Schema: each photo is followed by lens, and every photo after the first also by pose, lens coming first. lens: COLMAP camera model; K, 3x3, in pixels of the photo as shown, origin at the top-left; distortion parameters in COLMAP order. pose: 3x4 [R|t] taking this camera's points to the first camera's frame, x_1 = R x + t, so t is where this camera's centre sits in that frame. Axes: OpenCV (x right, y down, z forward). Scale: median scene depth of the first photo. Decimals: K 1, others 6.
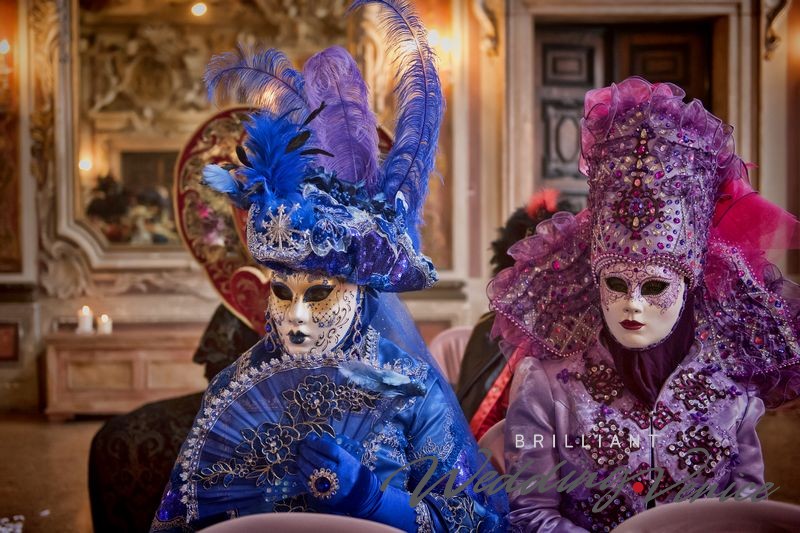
lens RADIAL K [[1037.0, 0, 378.2], [0, 1037.0, 245.1], [0, 0, 1]] dist [0.004725, 0.000000]
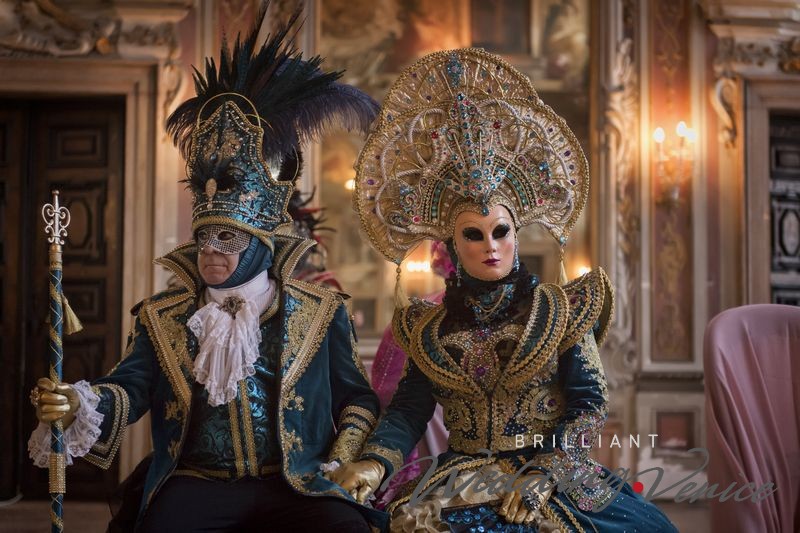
lens RADIAL K [[1502.7, 0, 399.6], [0, 1502.7, 270.4], [0, 0, 1]] dist [-0.032066, 0.000000]
pose [[0.994011, 0.017955, 0.107798, -0.361589], [-0.008551, 0.996165, -0.087074, 0.064477], [-0.108948, 0.085631, 0.990352, -0.390039]]
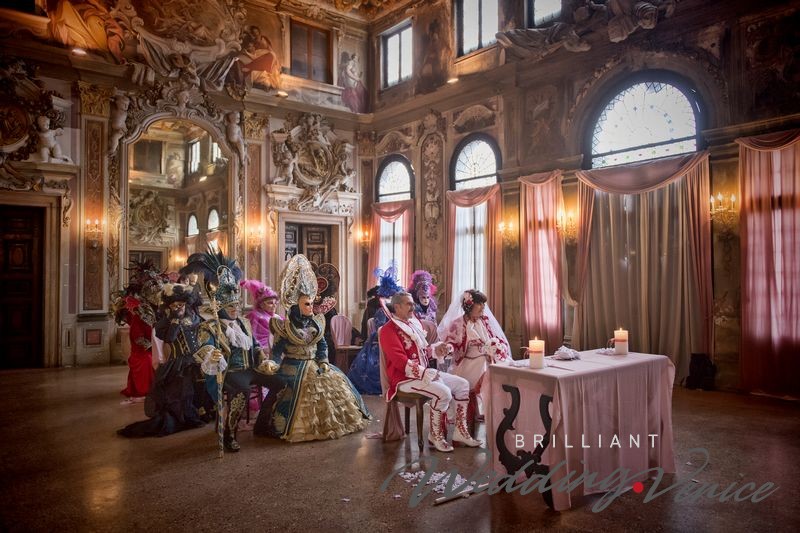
lens RADIAL K [[576.6, 0, 407.1], [0, 576.6, 262.4], [0, 0, 1]] dist [0.003553, -0.010983]
pose [[0.782539, 0.017935, 0.622343, -0.643371], [0.017977, 0.998517, -0.051379, -0.002199], [-0.622342, 0.051394, 0.781057, -0.580460]]
